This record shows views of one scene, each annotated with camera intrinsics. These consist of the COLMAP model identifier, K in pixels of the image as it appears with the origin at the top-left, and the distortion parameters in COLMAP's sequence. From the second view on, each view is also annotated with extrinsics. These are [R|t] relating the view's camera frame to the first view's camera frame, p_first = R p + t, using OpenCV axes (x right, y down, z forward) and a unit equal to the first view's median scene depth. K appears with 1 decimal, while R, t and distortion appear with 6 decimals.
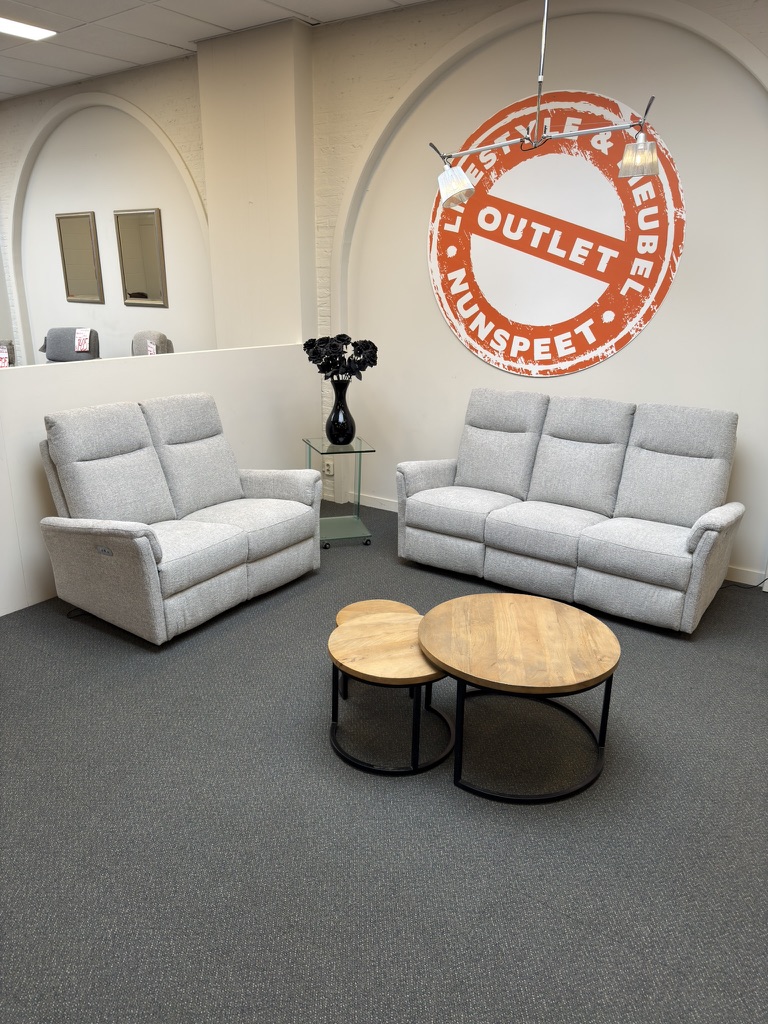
lens RADIAL K [[739.0, 0, 394.8], [0, 739.0, 535.2], [0, 0, 1]] dist [0.003206, -0.016785]
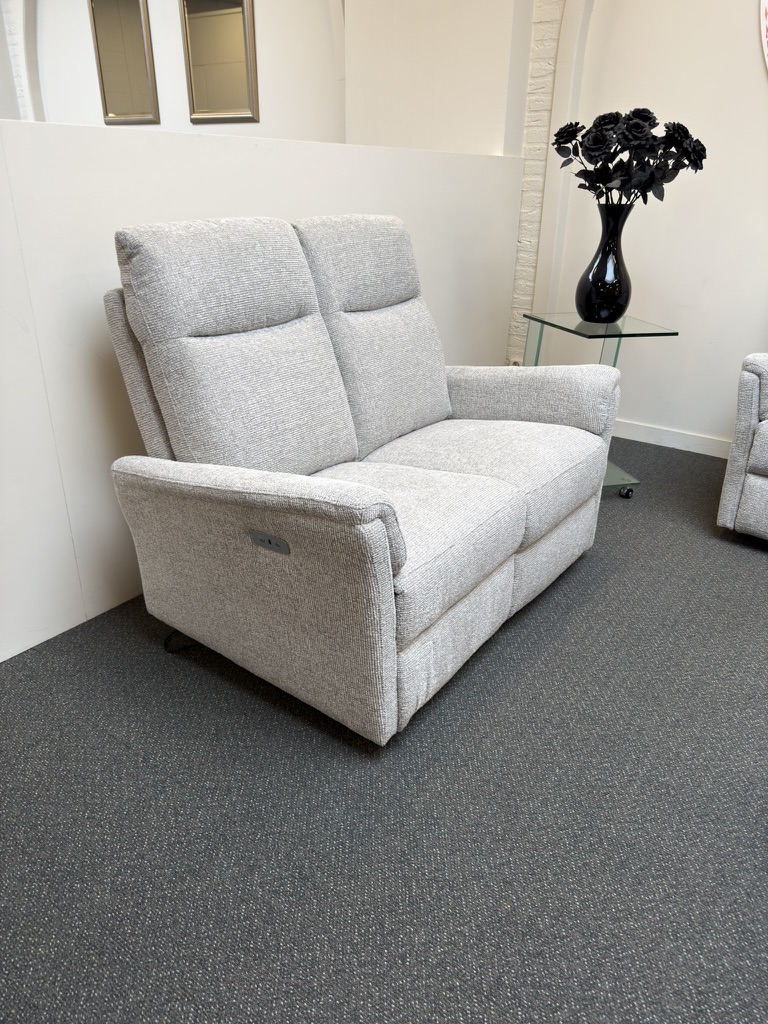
lens RADIAL K [[739.0, 0, 383.3], [0, 739.0, 512.9], [0, 0, 1]] dist [0.003206, -0.016785]
pose [[0.999117, 0.025322, -0.033532, -0.219954], [-0.021713, 0.994346, 0.103943, -0.031608], [0.035975, -0.103123, 0.994018, 0.406970]]
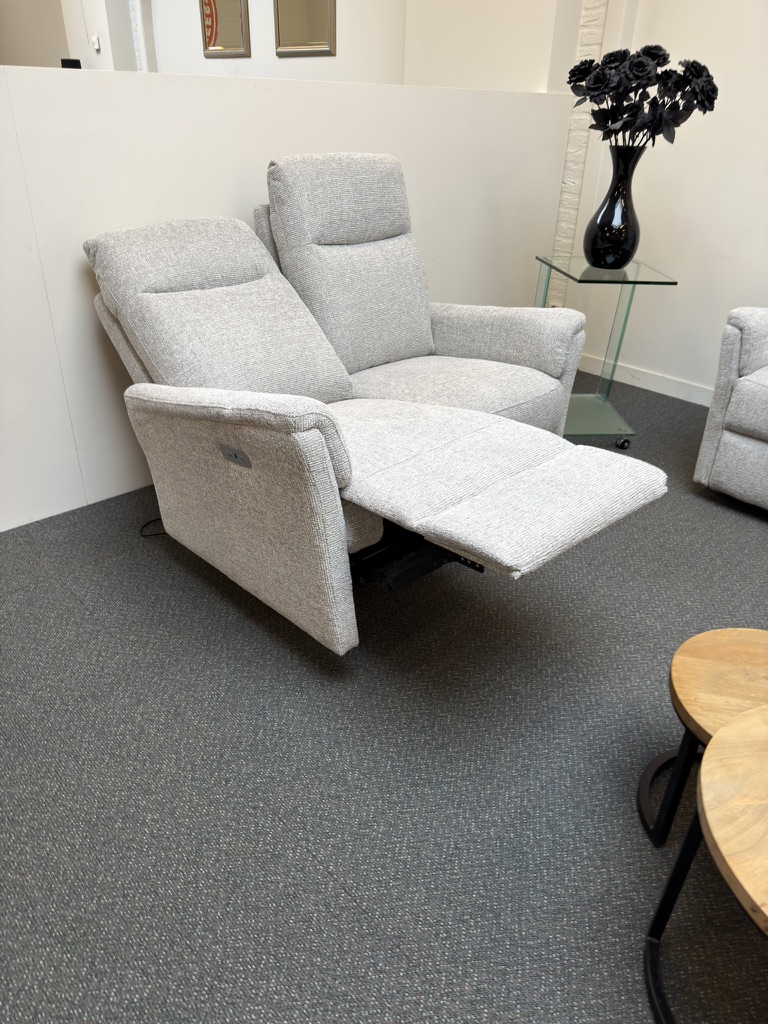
lens RADIAL K [[739.0, 0, 367.5], [0, 739.0, 519.1], [0, 0, 1]] dist [0.003206, -0.016785]
pose [[0.970190, 0.131094, -0.203829, -0.111517], [-0.091266, 0.976783, 0.193819, -0.027096], [0.224505, -0.169438, 0.959629, 0.376112]]
